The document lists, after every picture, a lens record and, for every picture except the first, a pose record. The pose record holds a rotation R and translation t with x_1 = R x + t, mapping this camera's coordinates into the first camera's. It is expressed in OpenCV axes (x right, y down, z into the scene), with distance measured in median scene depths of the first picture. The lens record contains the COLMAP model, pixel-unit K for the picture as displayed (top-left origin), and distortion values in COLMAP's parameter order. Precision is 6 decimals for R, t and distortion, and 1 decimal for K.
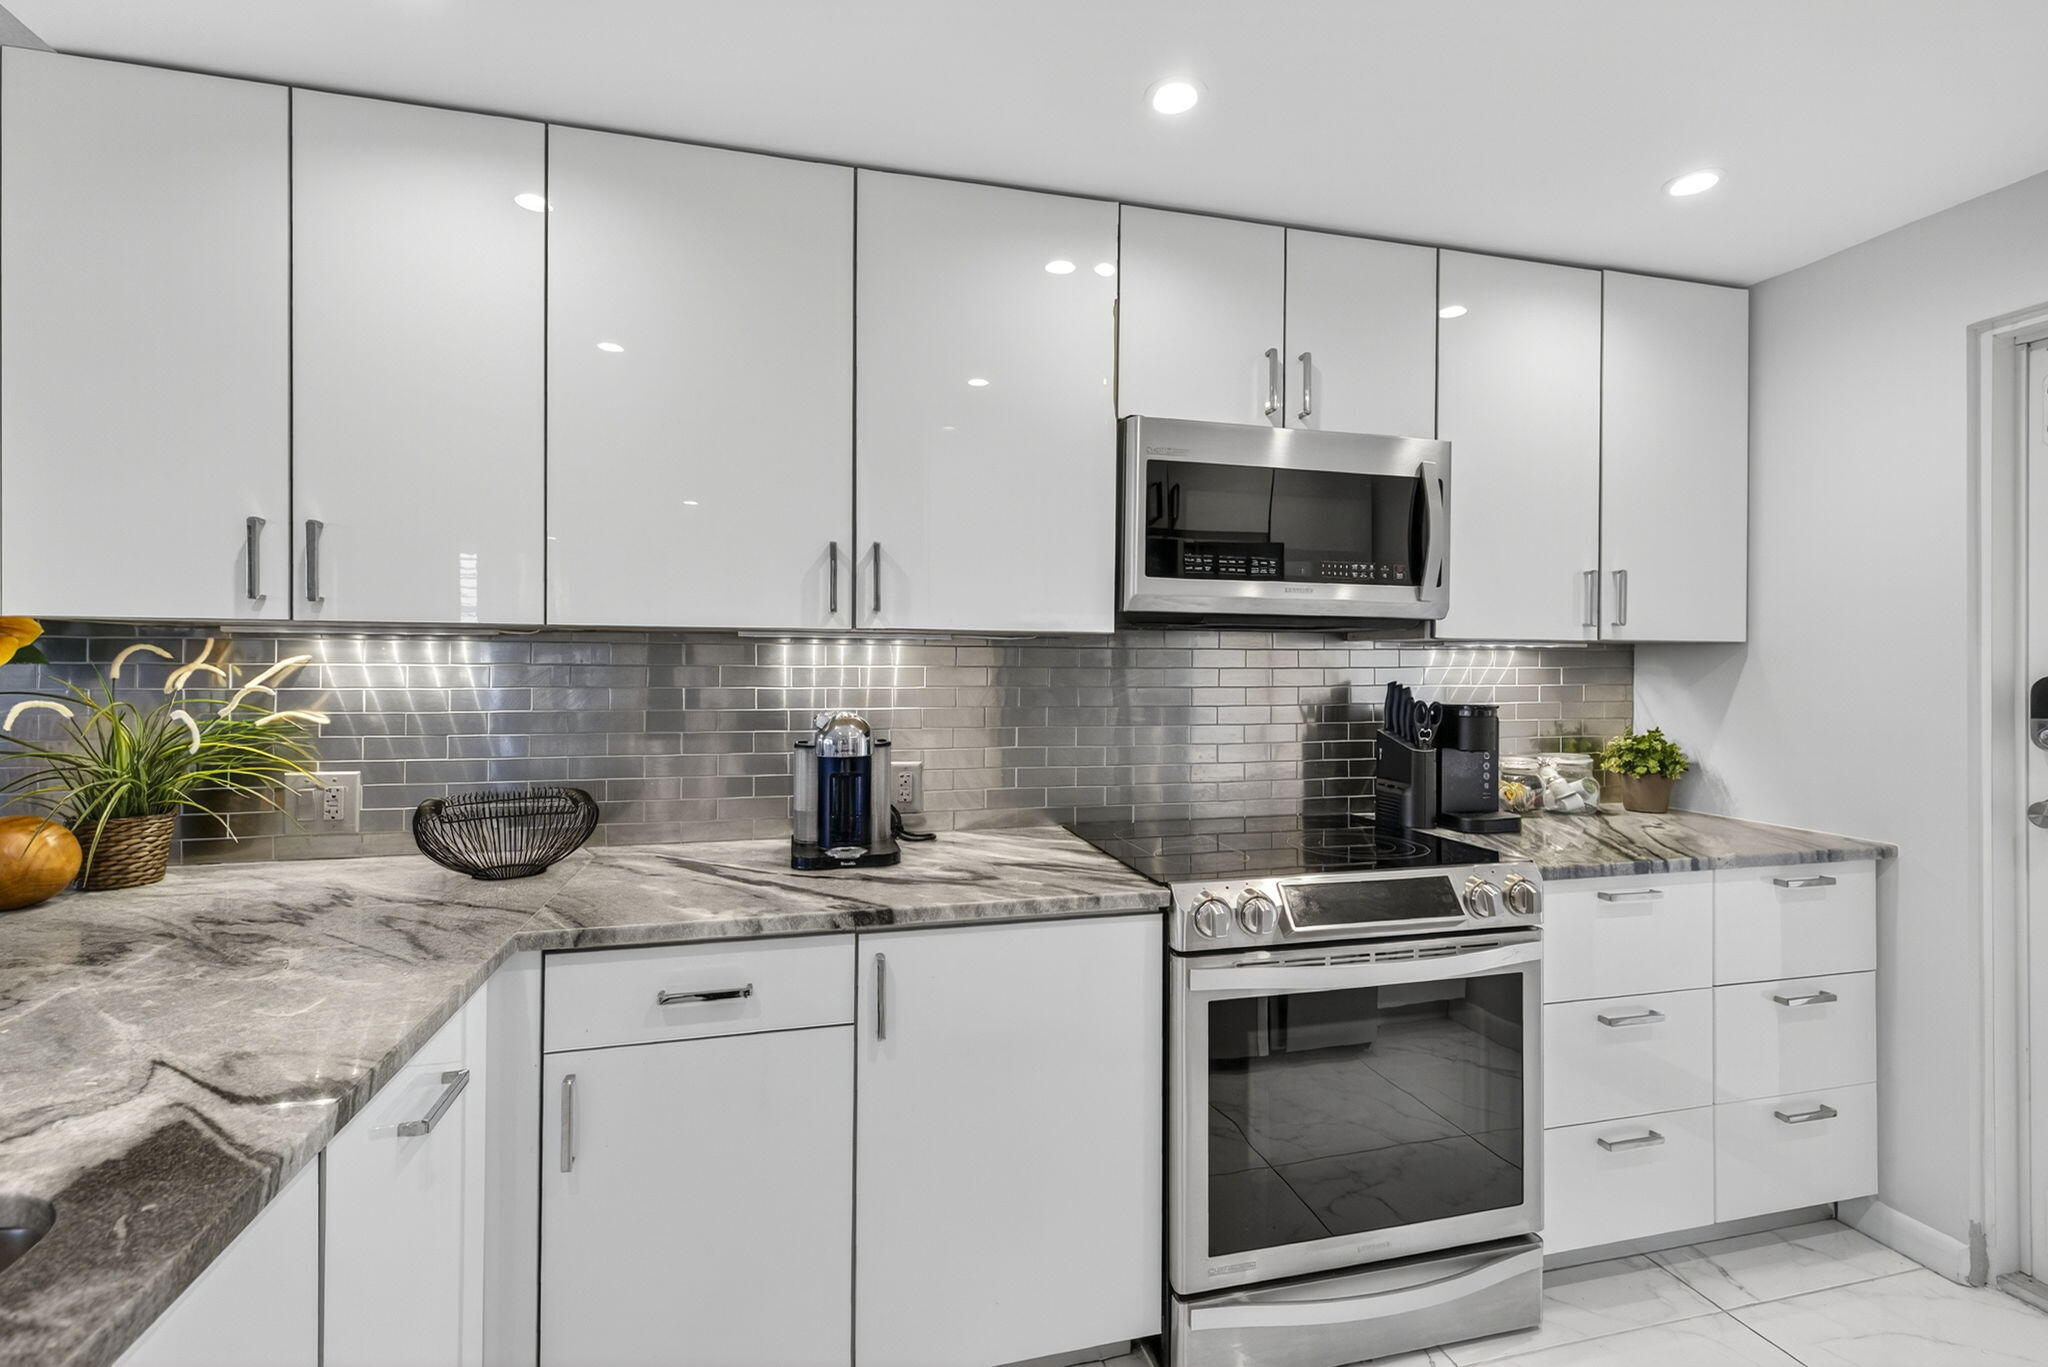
lens RADIAL K [[874.8, 0, 1028.1], [0, 874.8, 658.1], [0, 0, 1]] dist [0.006623, -0.000053]
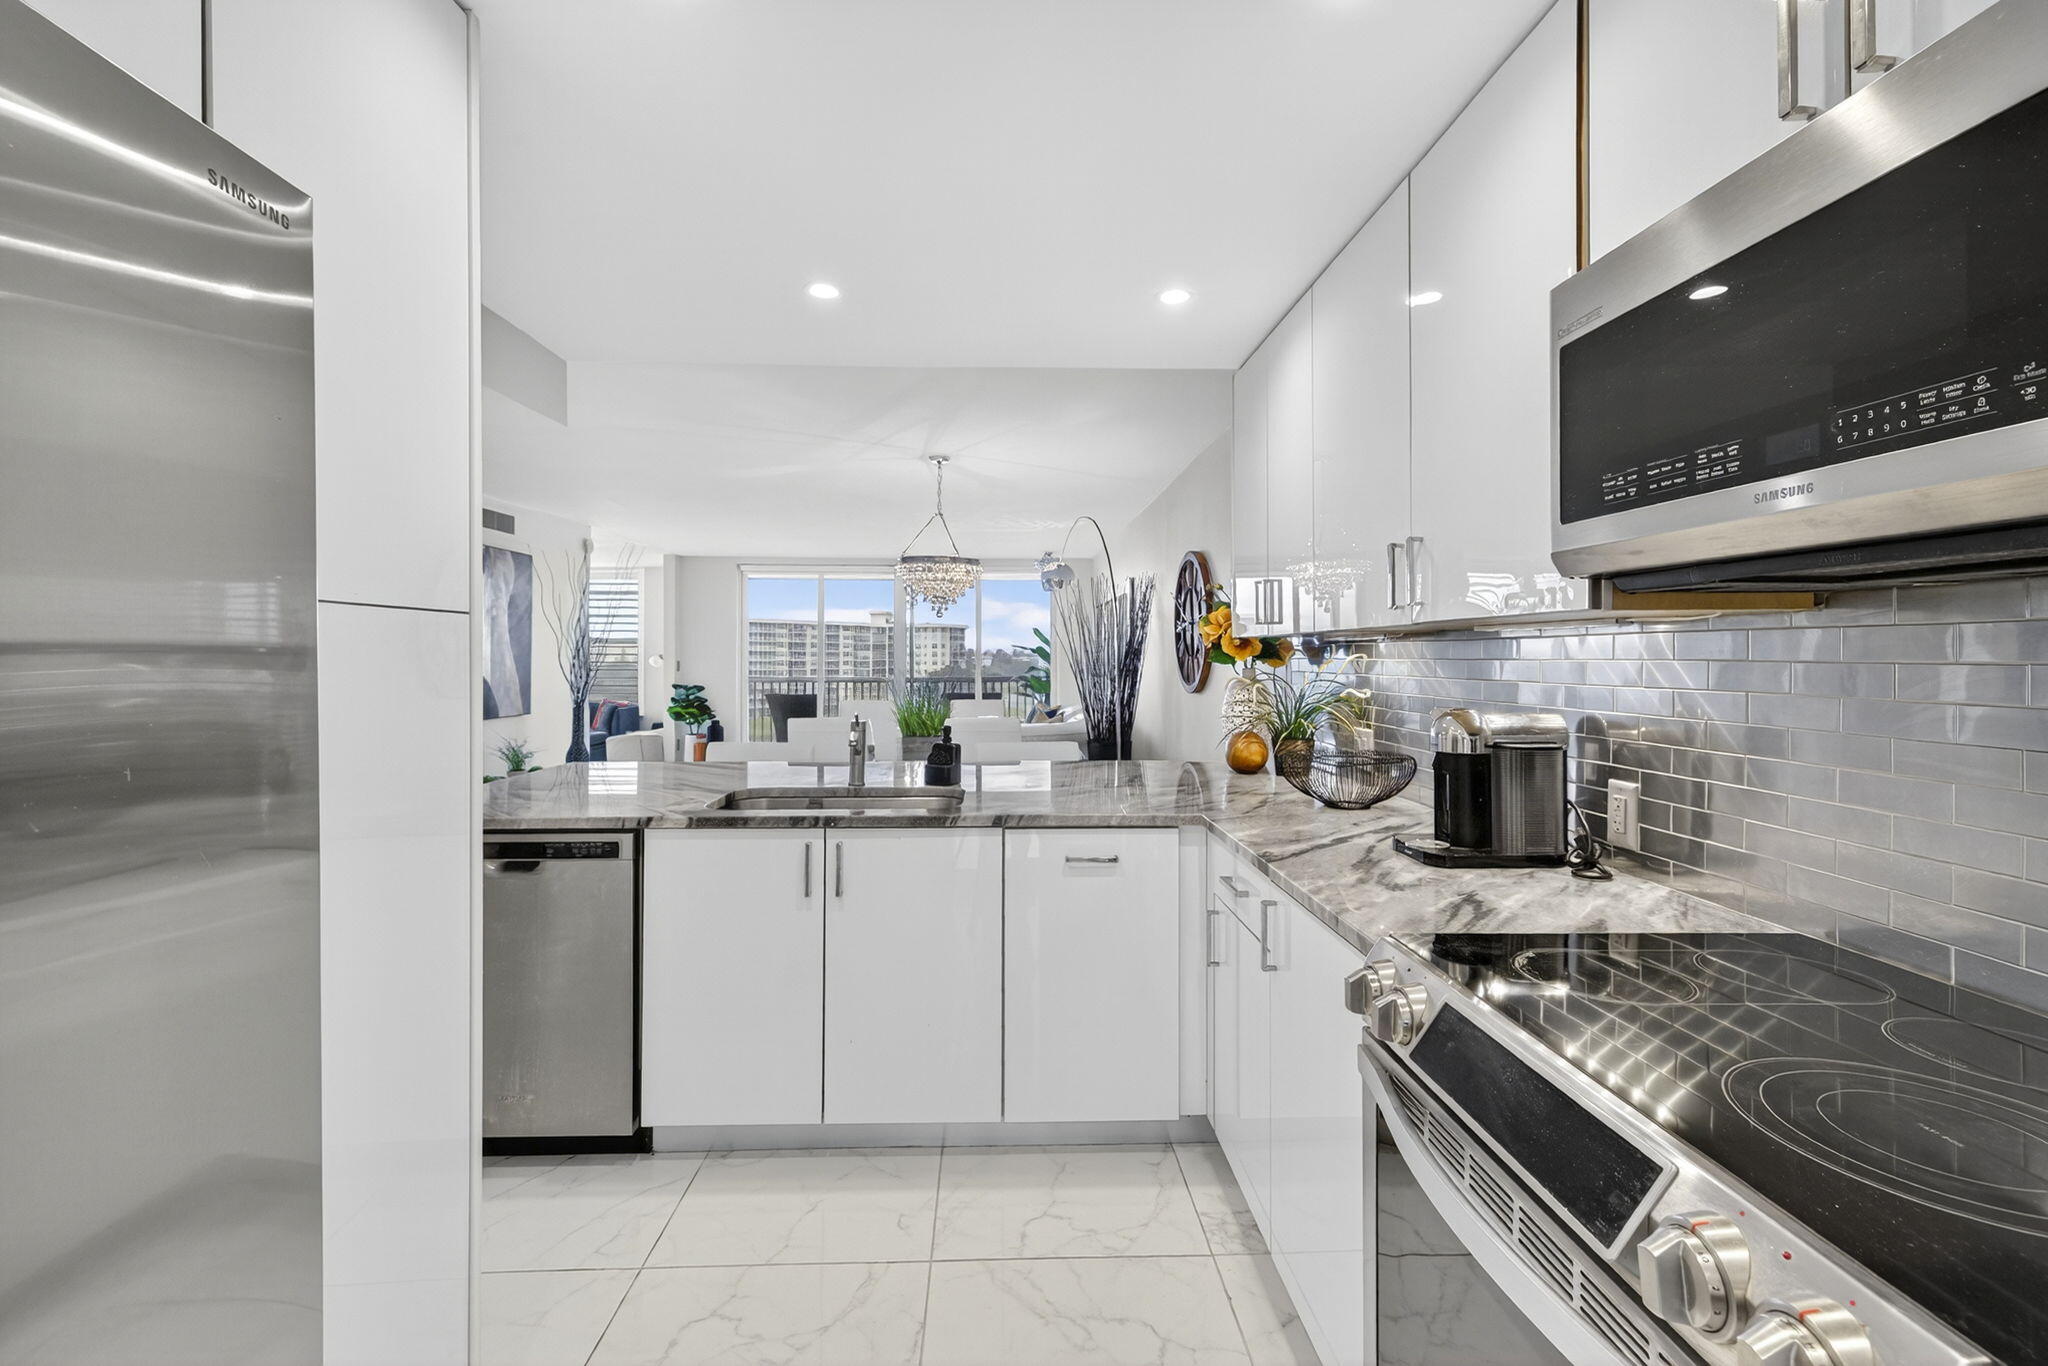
lens RADIAL K [[921.1, 0, 1010.4], [0, 921.1, 647.2], [0, 0, 1]] dist [0.004064, 0.000174]
pose [[-0.236748, -0.011517, -0.971503, 0.922937], [0.007890, 0.999874, -0.013776, 0.006457], [0.971539, -0.010926, -0.236627, 0.763390]]
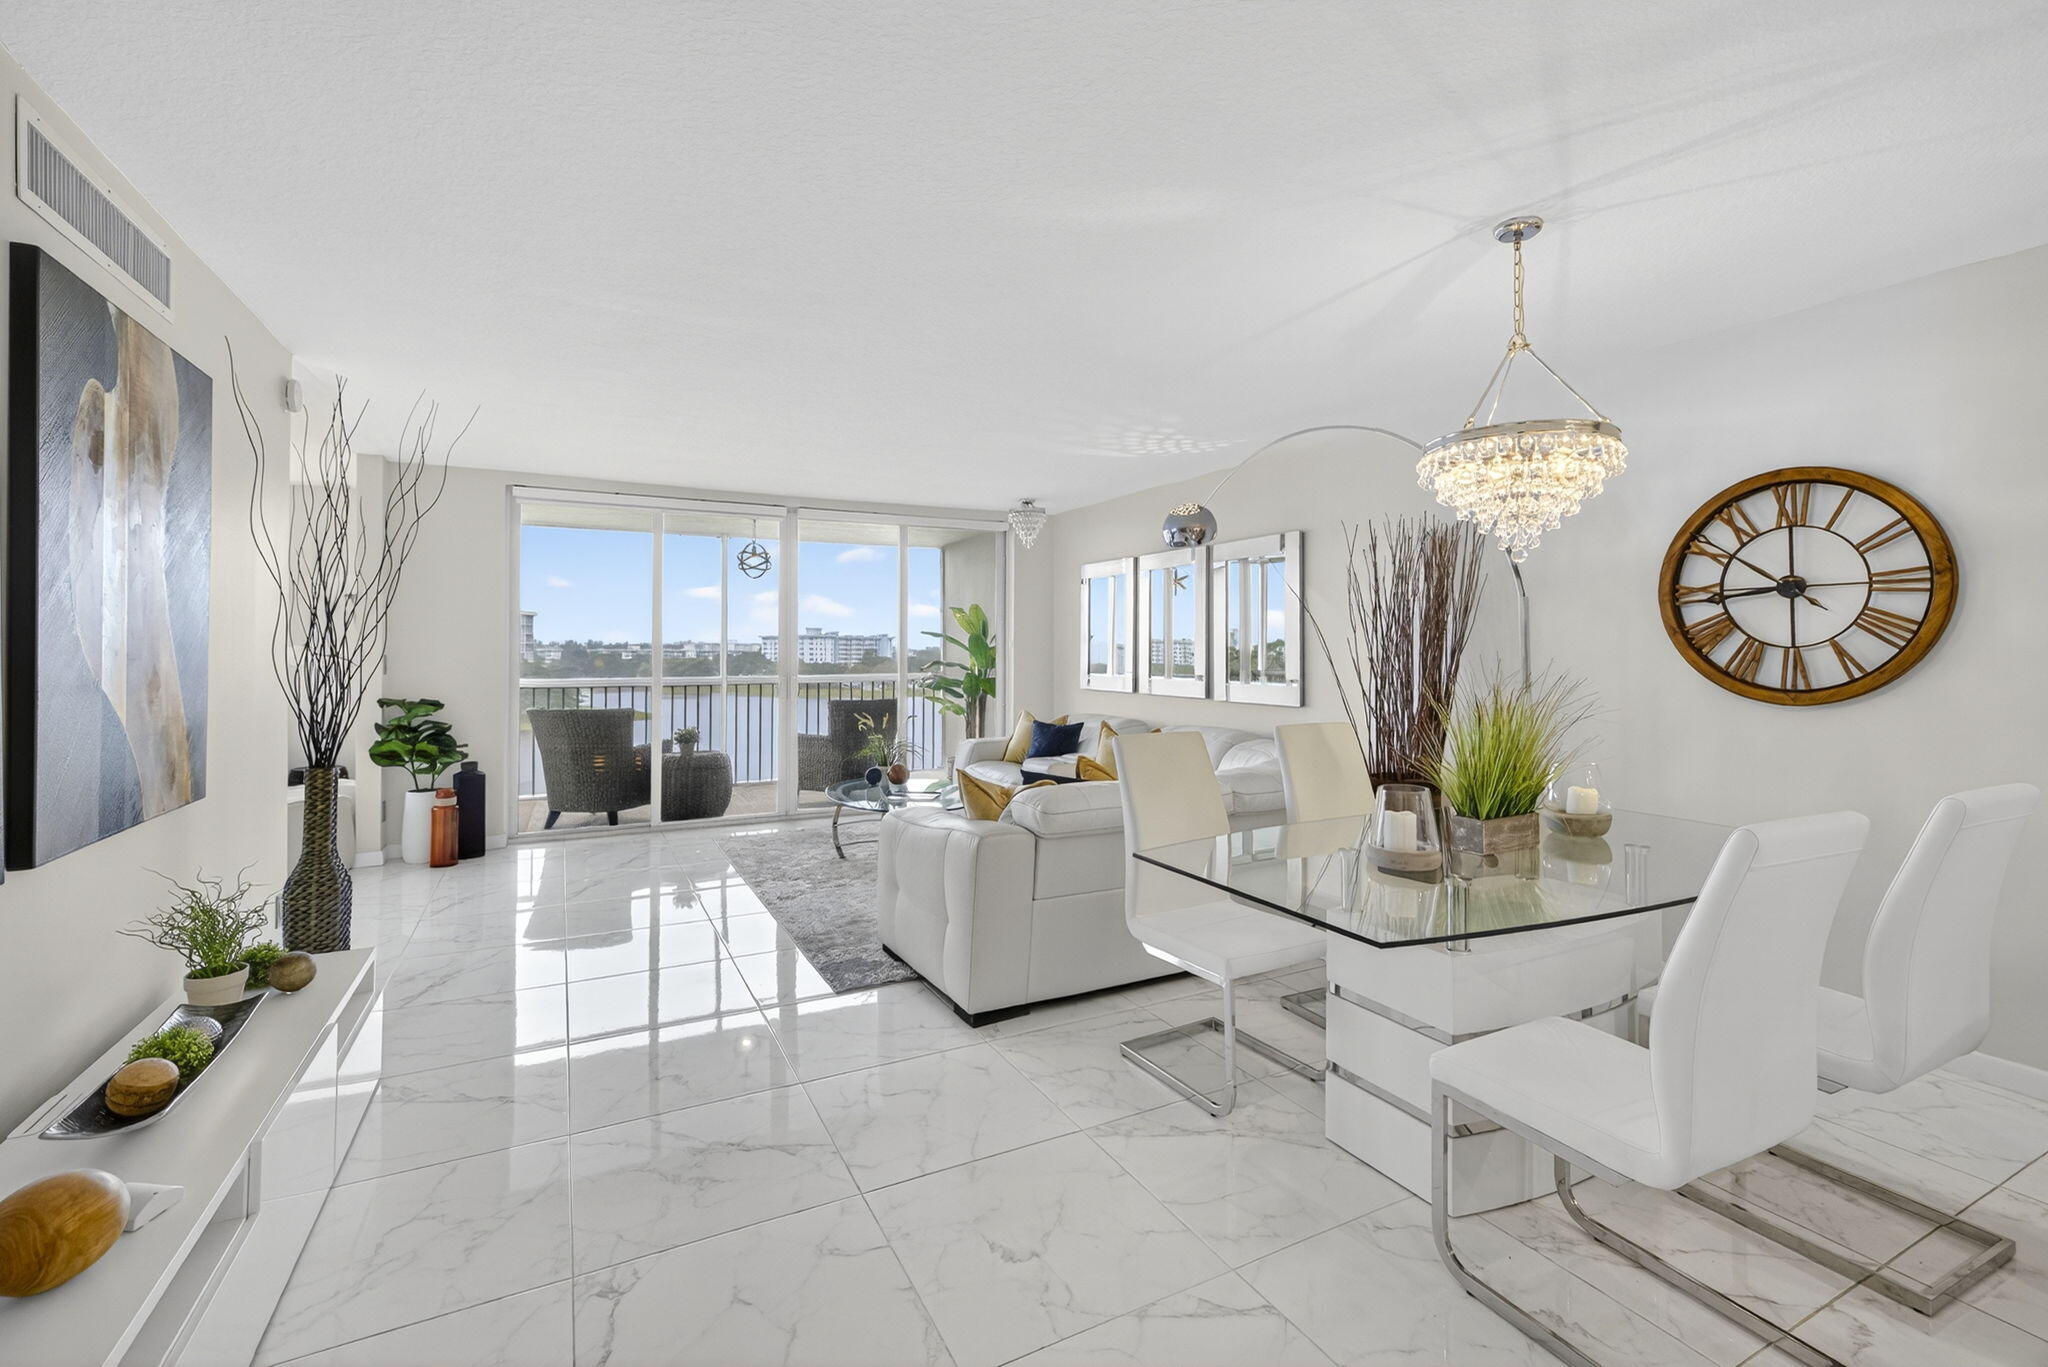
lens RADIAL K [[921.1, 0, 1010.4], [0, 921.1, 647.7], [0, 0, 1]] dist [0.004064, 0.000174]
pose [[0.218580, -0.002654, -0.975815, -0.649523], [0.008210, 0.999966, -0.000880, -0.006230], [0.975784, -0.007819, 0.218595, -1.158626]]
